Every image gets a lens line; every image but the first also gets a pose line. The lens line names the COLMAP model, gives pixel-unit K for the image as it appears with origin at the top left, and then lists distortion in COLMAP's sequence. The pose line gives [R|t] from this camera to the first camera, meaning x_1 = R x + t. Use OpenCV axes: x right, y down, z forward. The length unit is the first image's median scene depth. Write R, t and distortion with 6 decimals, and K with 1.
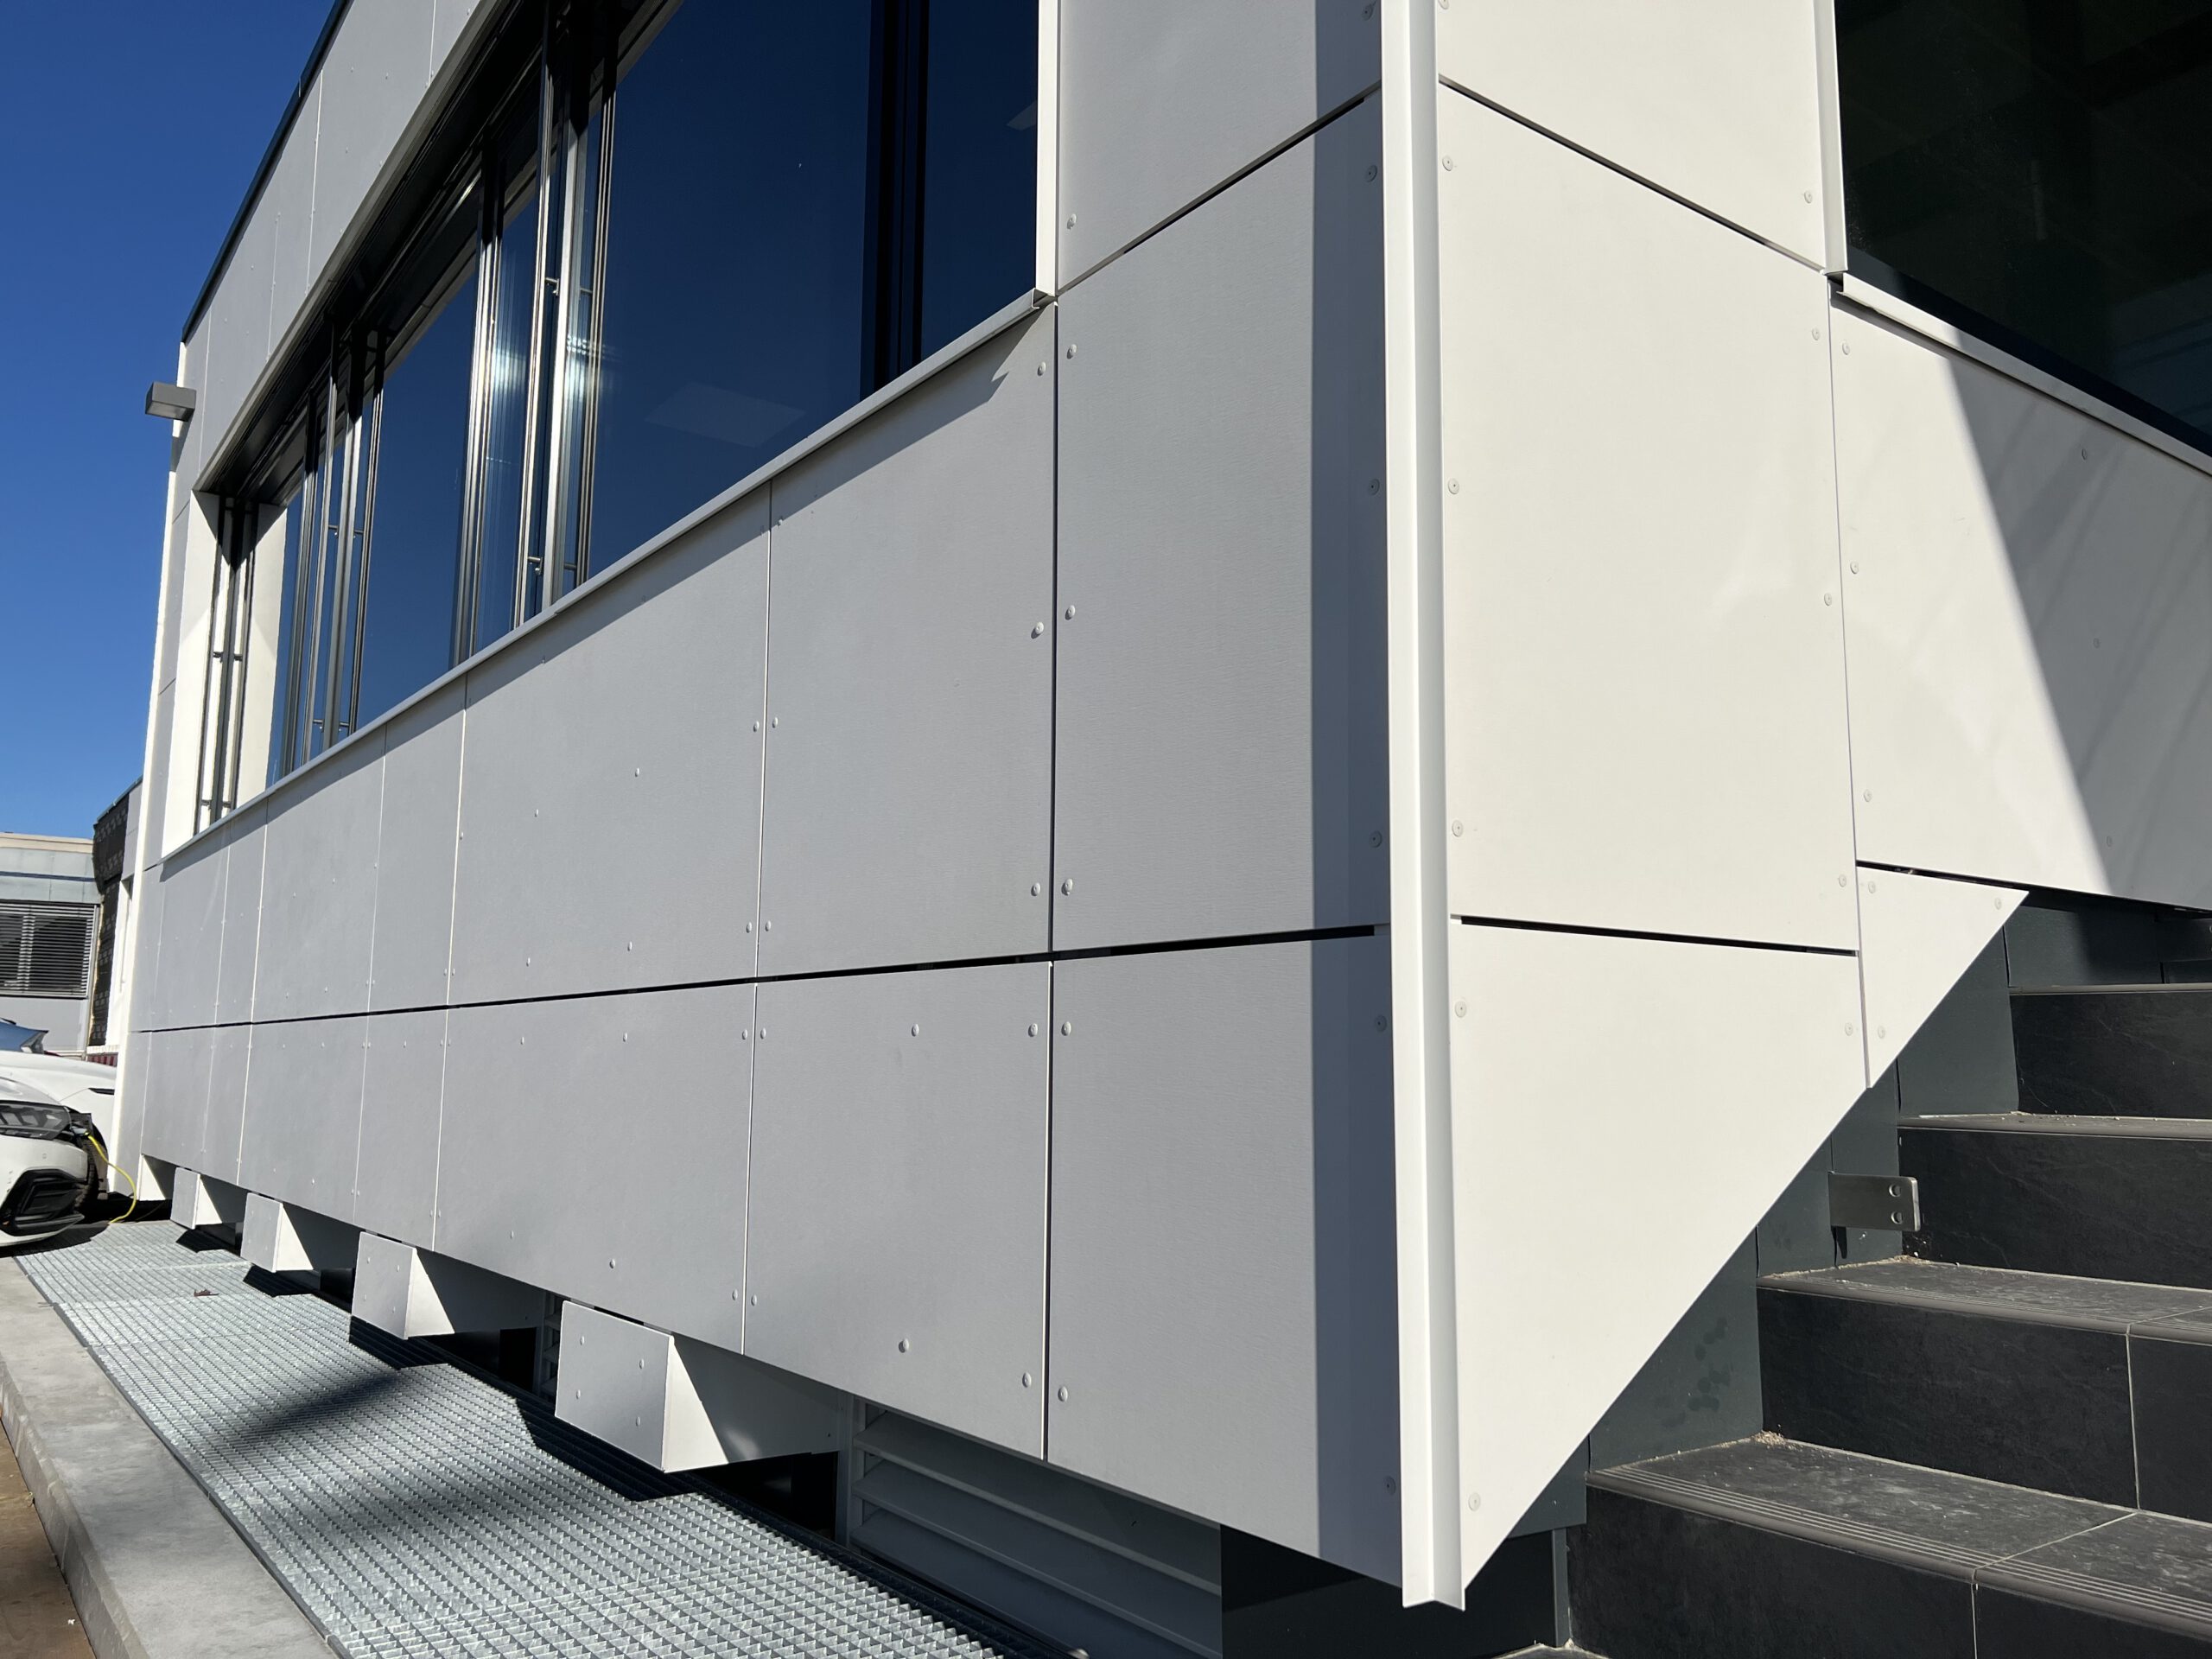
lens RADIAL K [[1653.7, 0, 1106.0], [0, 1653.7, 829.5], [0, 0, 1]] dist [0.050693, -0.052359]
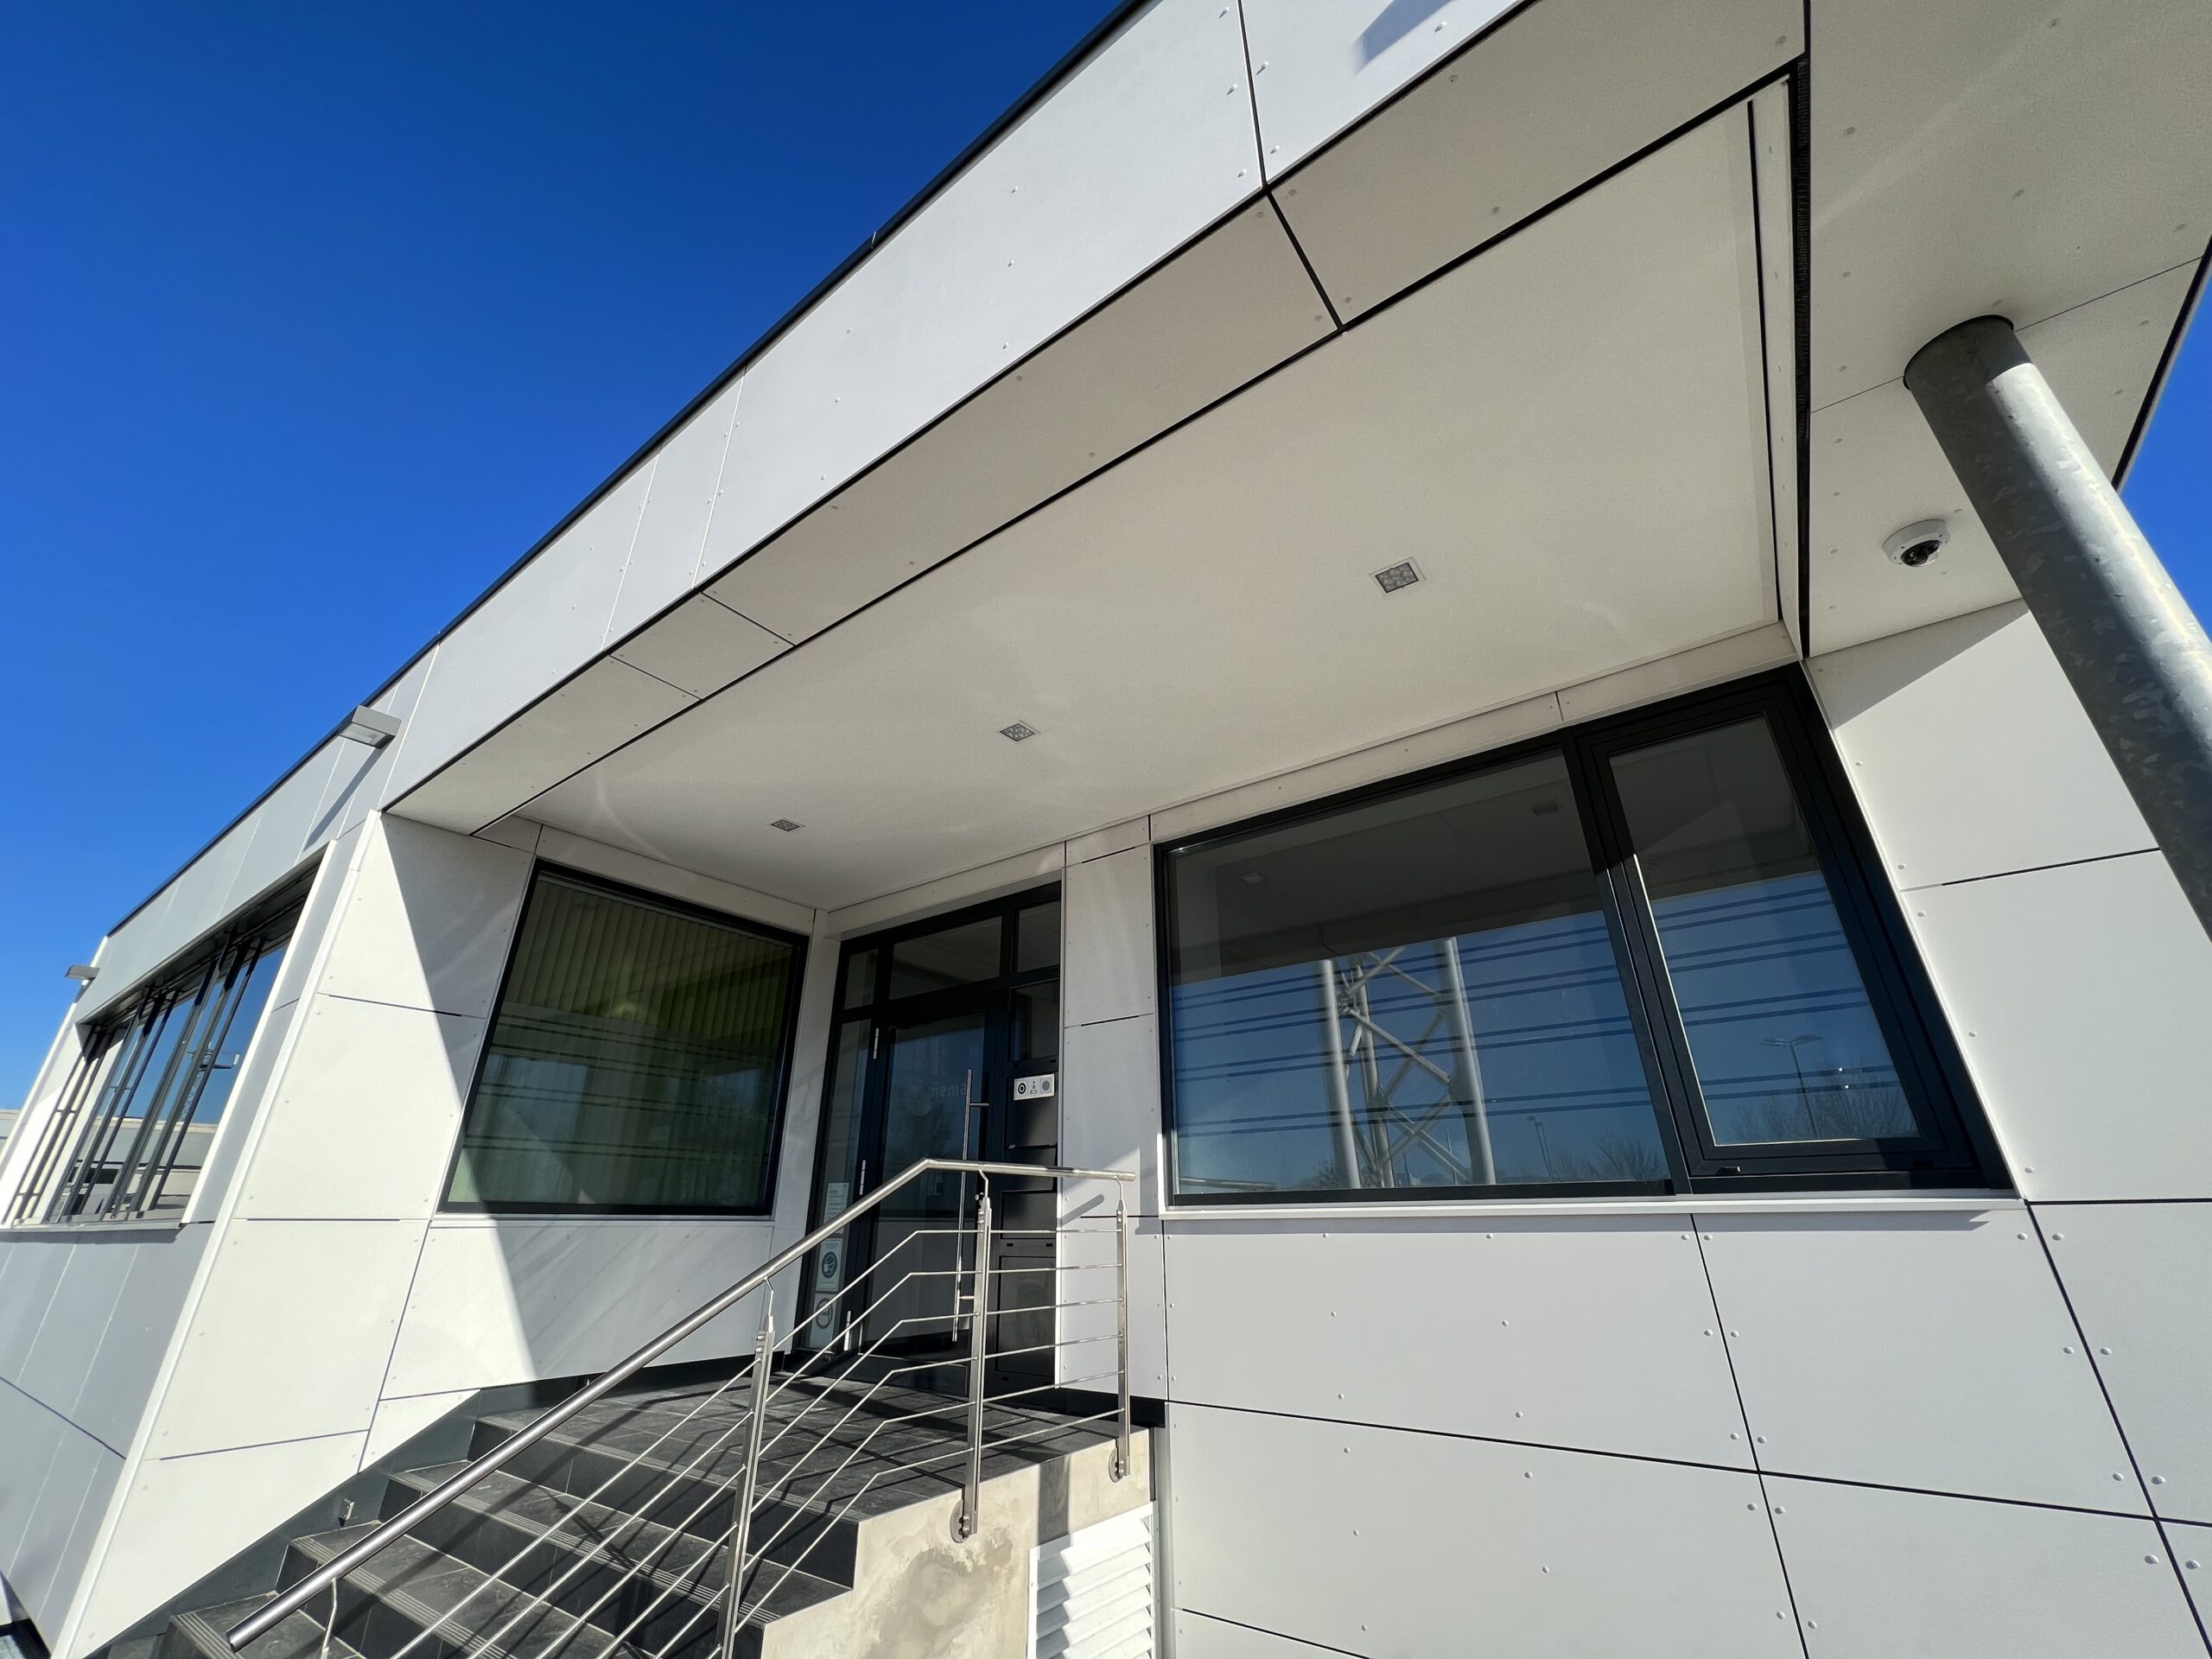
lens RADIAL K [[869.6, 0, 1106.0], [0, 869.6, 829.5], [0, 0, 1]] dist [-0.000544, 0.000350]
pose [[0.952932, 0.113255, 0.281238, 1.144273], [-0.028450, 0.956920, -0.288953, -0.600130], [-0.301847, 0.267352, 0.915102, -1.417243]]
